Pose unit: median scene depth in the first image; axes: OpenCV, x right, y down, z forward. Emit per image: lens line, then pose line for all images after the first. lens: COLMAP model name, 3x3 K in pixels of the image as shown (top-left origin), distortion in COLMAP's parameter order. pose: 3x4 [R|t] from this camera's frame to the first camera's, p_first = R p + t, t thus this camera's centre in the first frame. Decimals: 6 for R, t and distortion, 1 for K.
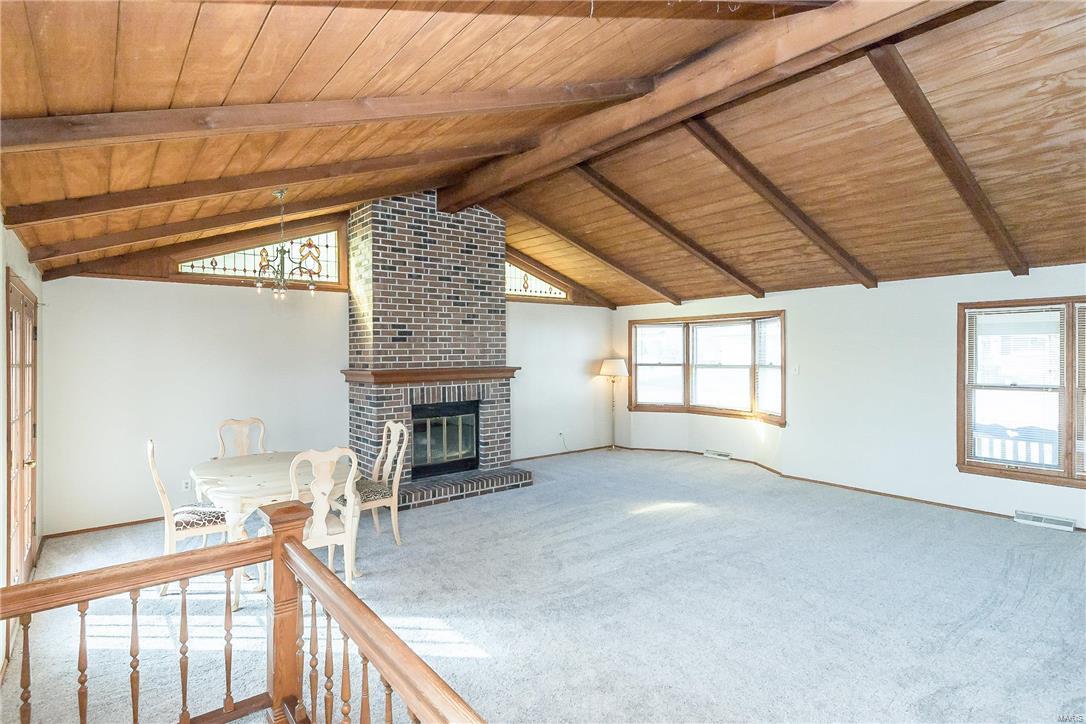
lens RADIAL K [[522.7, 0, 496.5], [0, 522.7, 357.9], [0, 0, 1]] dist [0.017393, -0.004445]
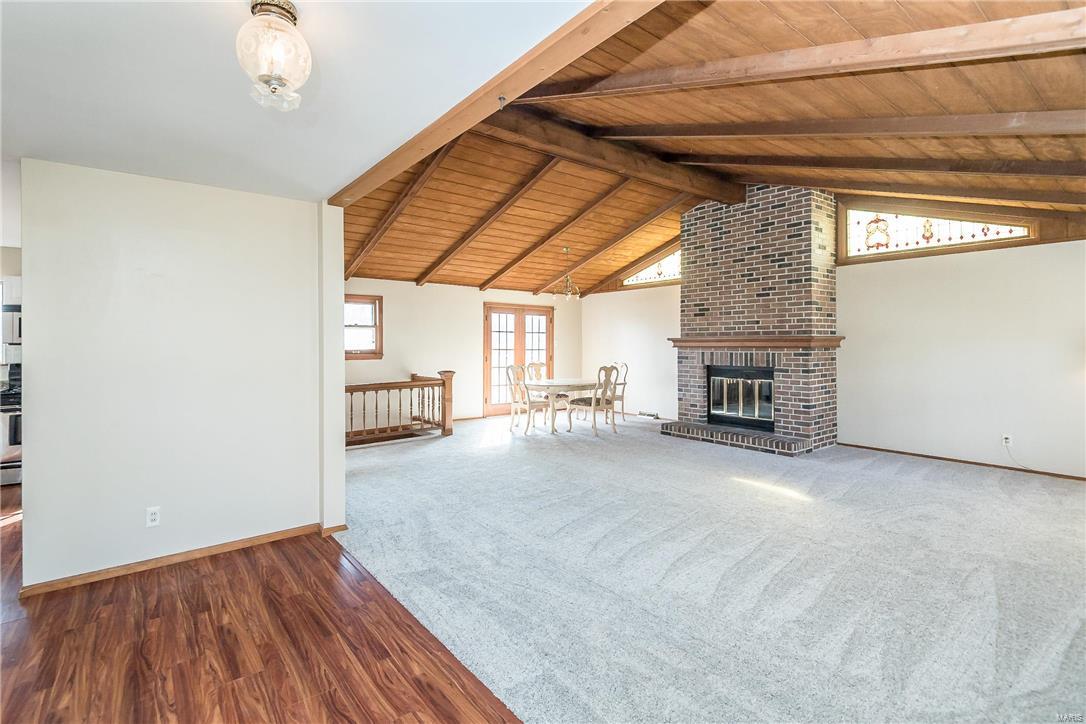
lens RADIAL K [[522.7, 0, 535.2], [0, 522.7, 347.5], [0, 0, 1]] dist [0.017393, -0.004445]
pose [[0.054762, 0.016178, -0.998368, 1.055690], [-0.008627, 0.999839, 0.015729, 0.028755], [0.998462, 0.007752, 0.054892, 0.486012]]
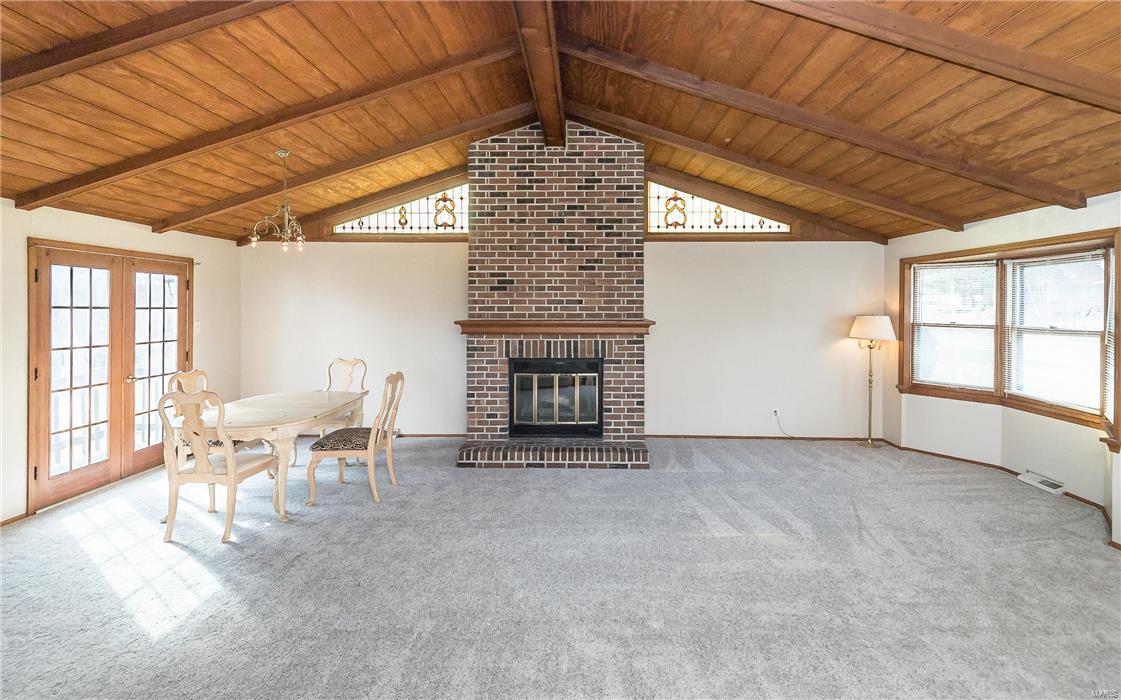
lens RADIAL K [[525.1, 0, 589.6], [0, 525.1, 312.7], [0, 0, 1]] dist [0.027149, -0.000886]
pose [[0.811440, 0.020433, -0.584078, 0.481680], [-0.016273, 0.999791, 0.012368, -0.005361], [0.584209, -0.000532, 0.811603, 0.303262]]
